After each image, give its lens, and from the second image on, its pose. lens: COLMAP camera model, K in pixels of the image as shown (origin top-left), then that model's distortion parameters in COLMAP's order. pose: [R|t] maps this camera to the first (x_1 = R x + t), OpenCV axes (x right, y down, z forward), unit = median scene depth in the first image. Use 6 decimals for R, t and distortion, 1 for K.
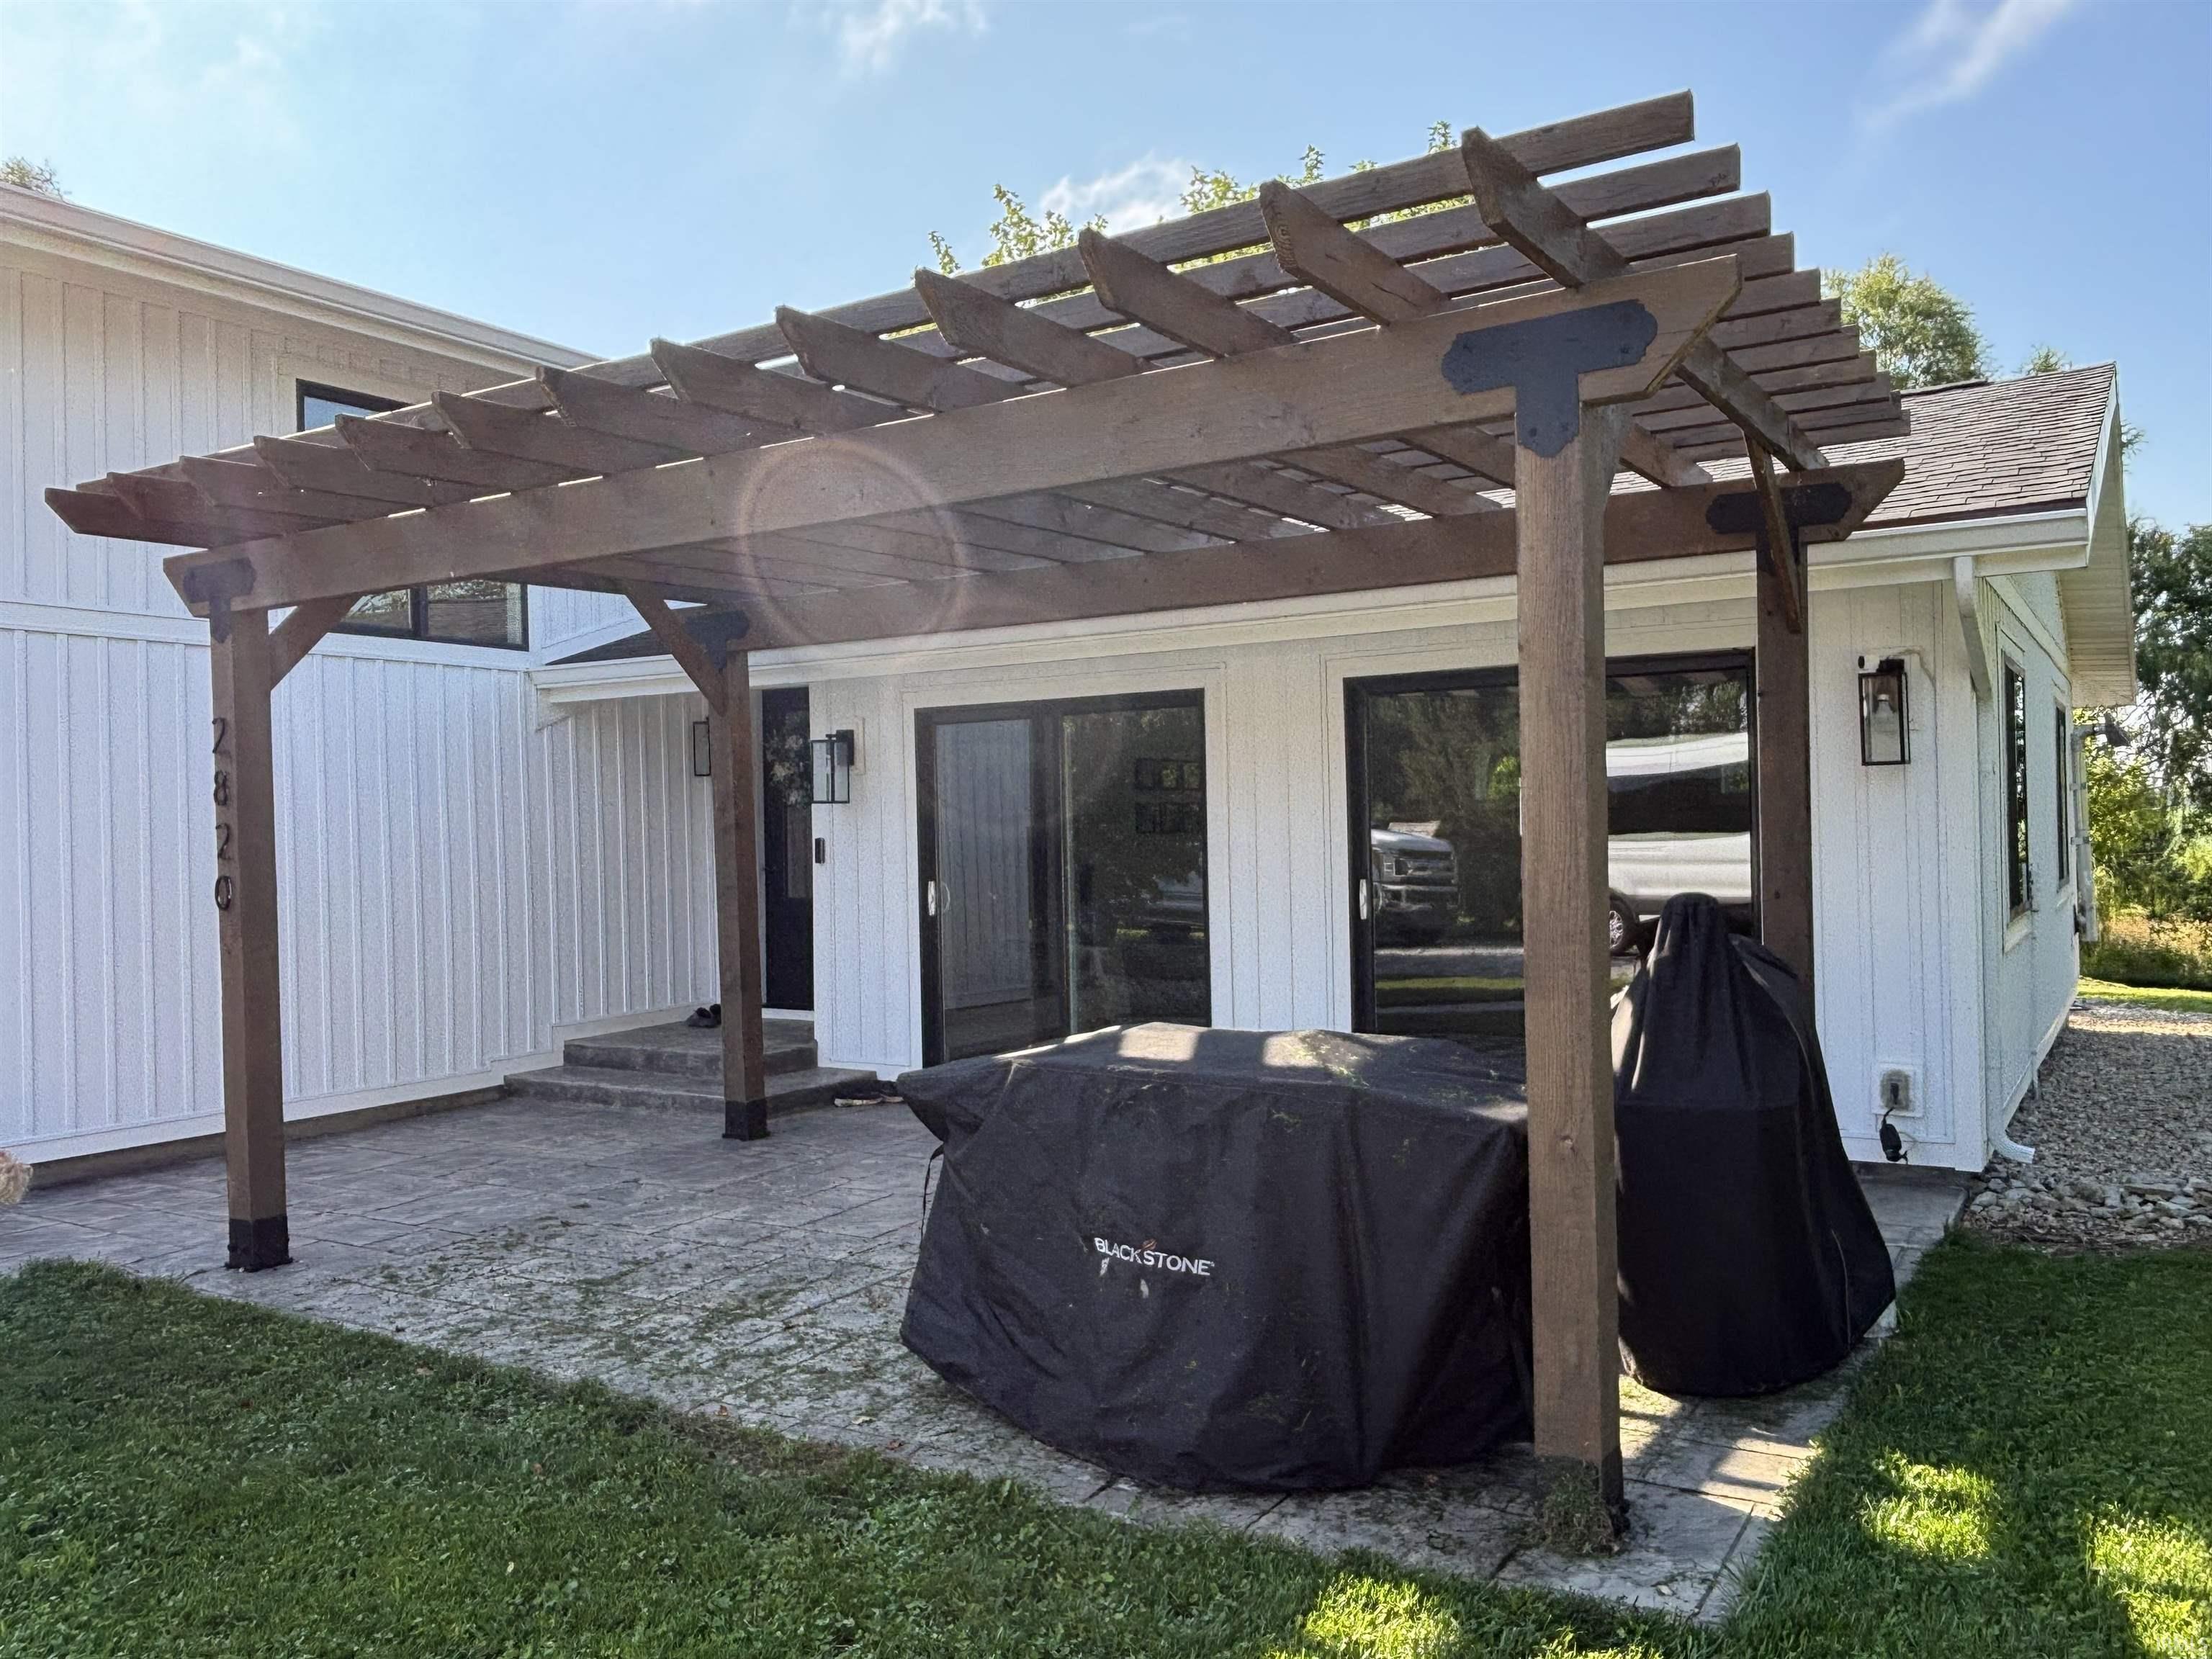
lens RADIAL K [[1663.8, 0, 1105.2], [0, 1663.8, 824.4], [0, 0, 1]] dist [0.051939, -0.066894]
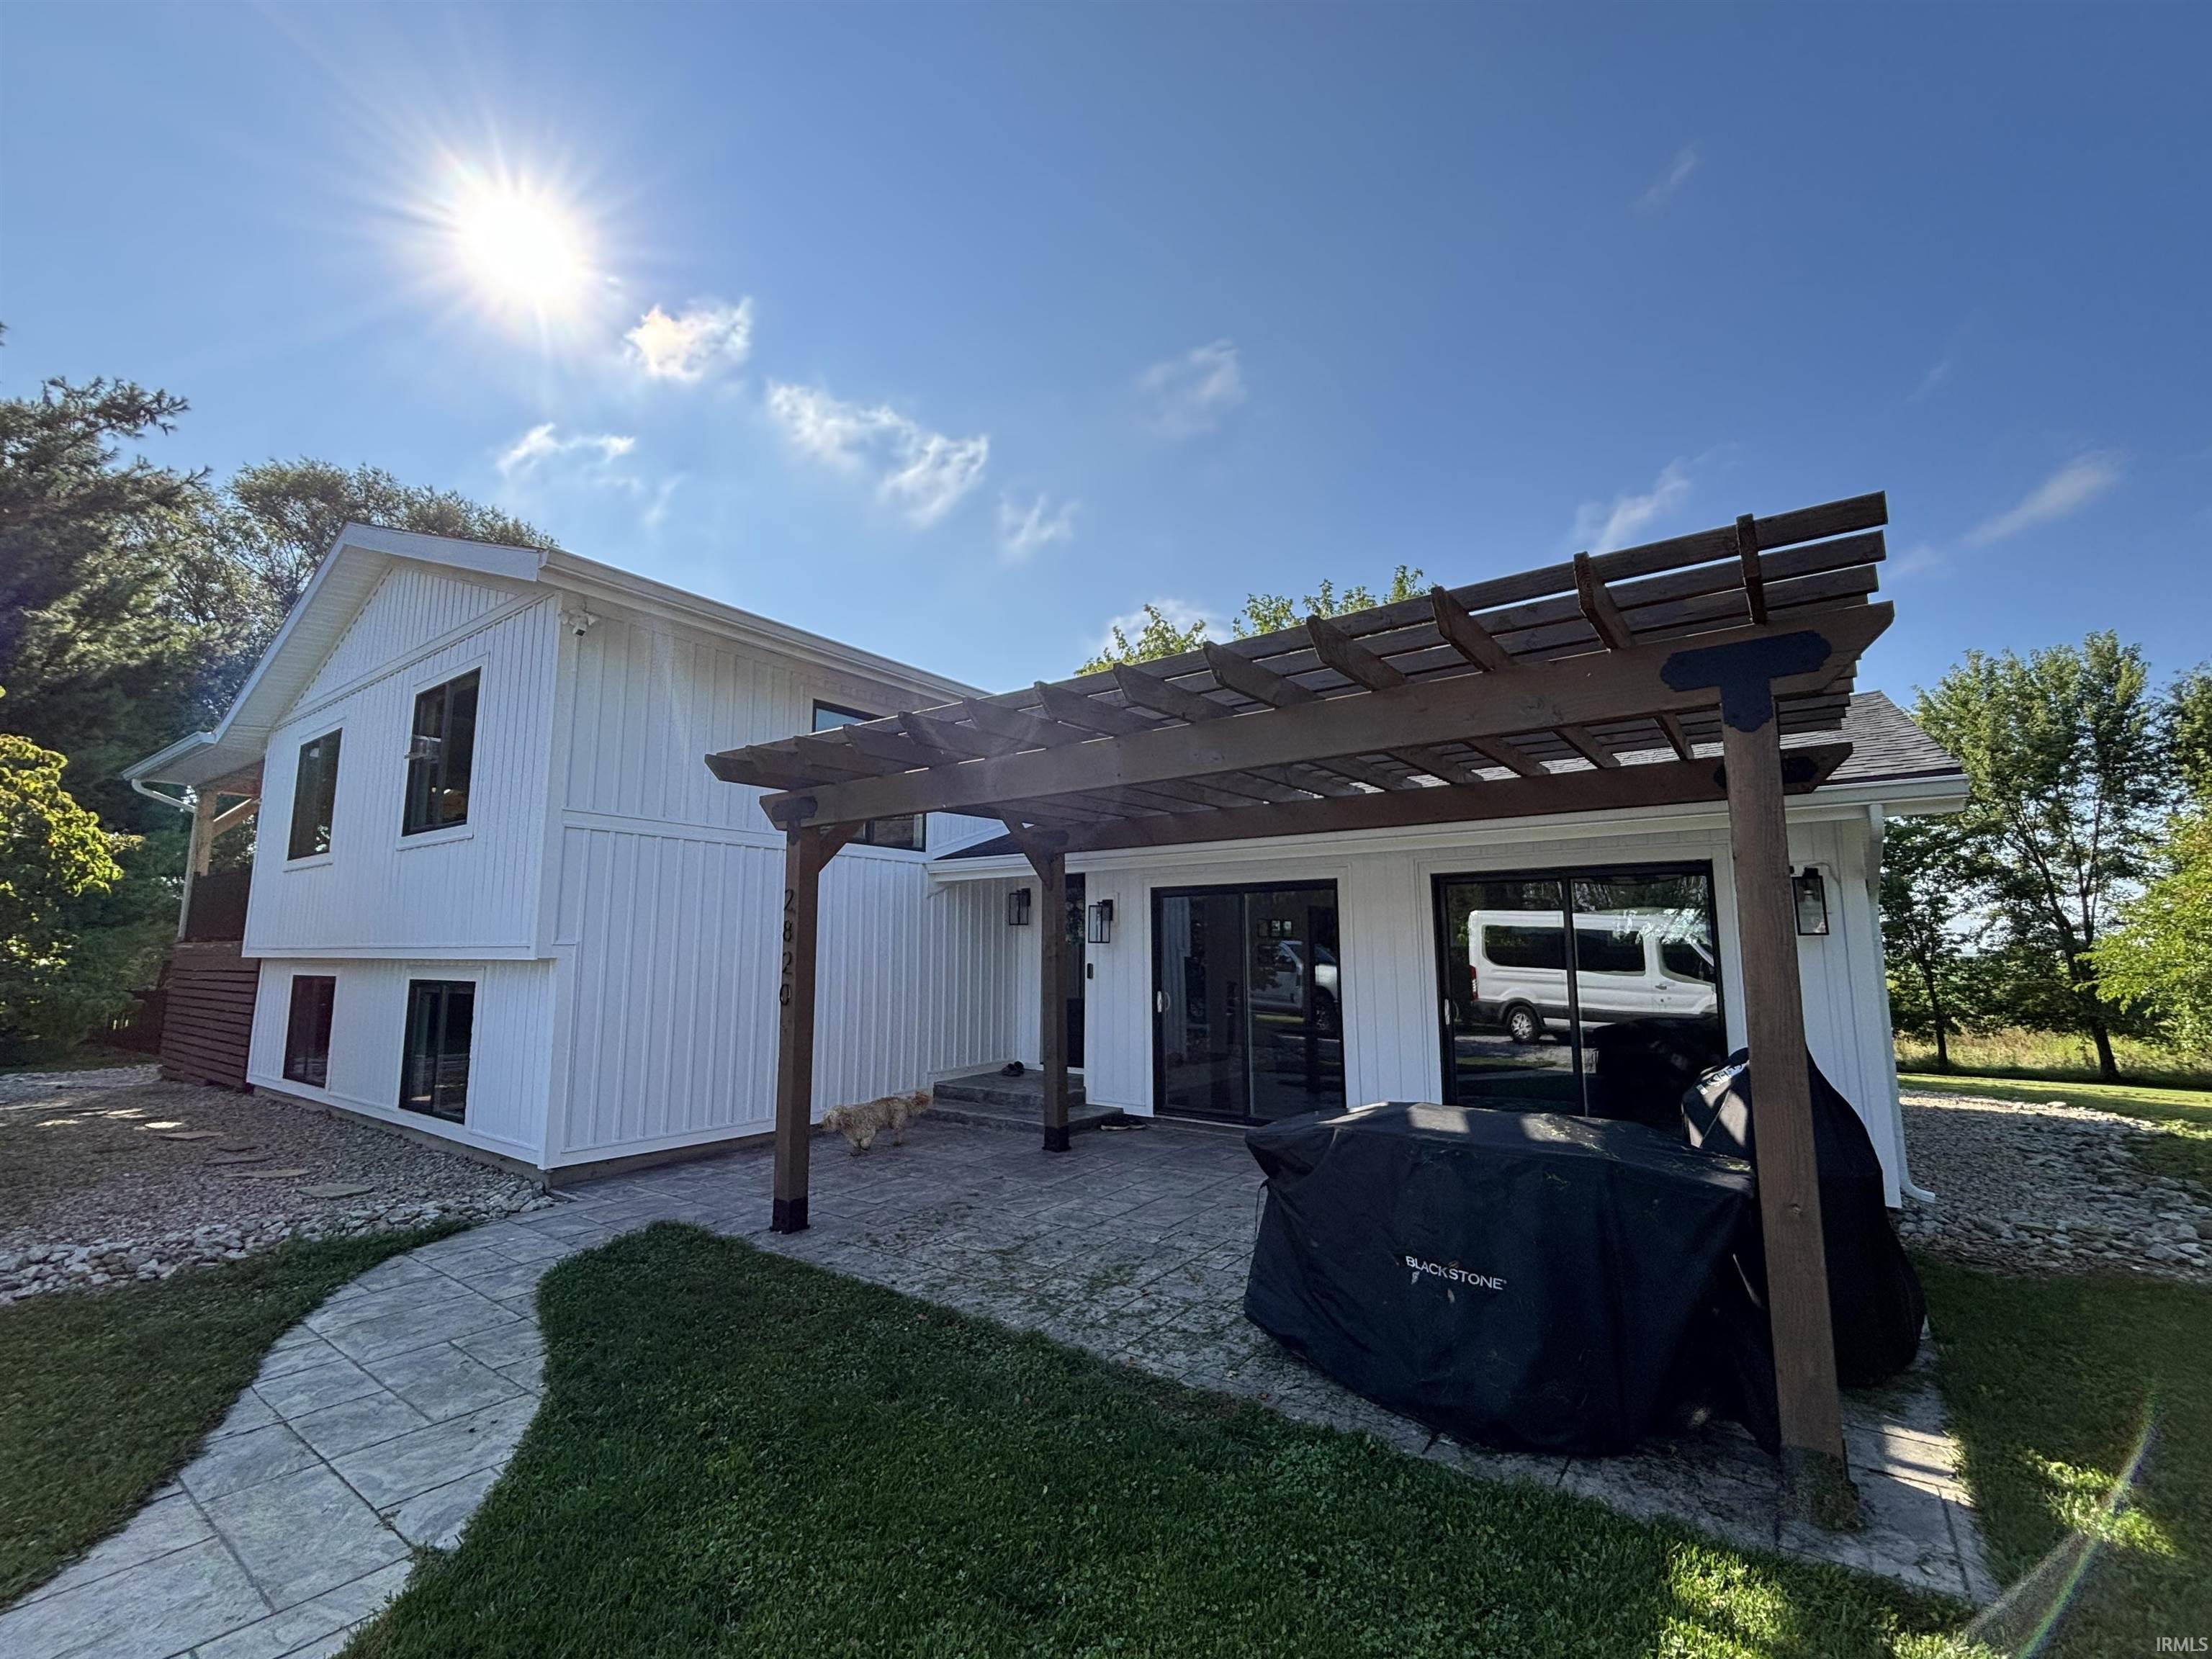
lens RADIAL K [[941.1, 0, 1106.2], [0, 941.1, 836.9], [0, 0, 1]] dist [0.002910, 0.000432]
pose [[0.997649, 0.011375, -0.067583, -0.167650], [-0.019466, 0.992548, -0.120293, -0.009634], [0.065711, 0.121325, 0.990435, 0.092147]]
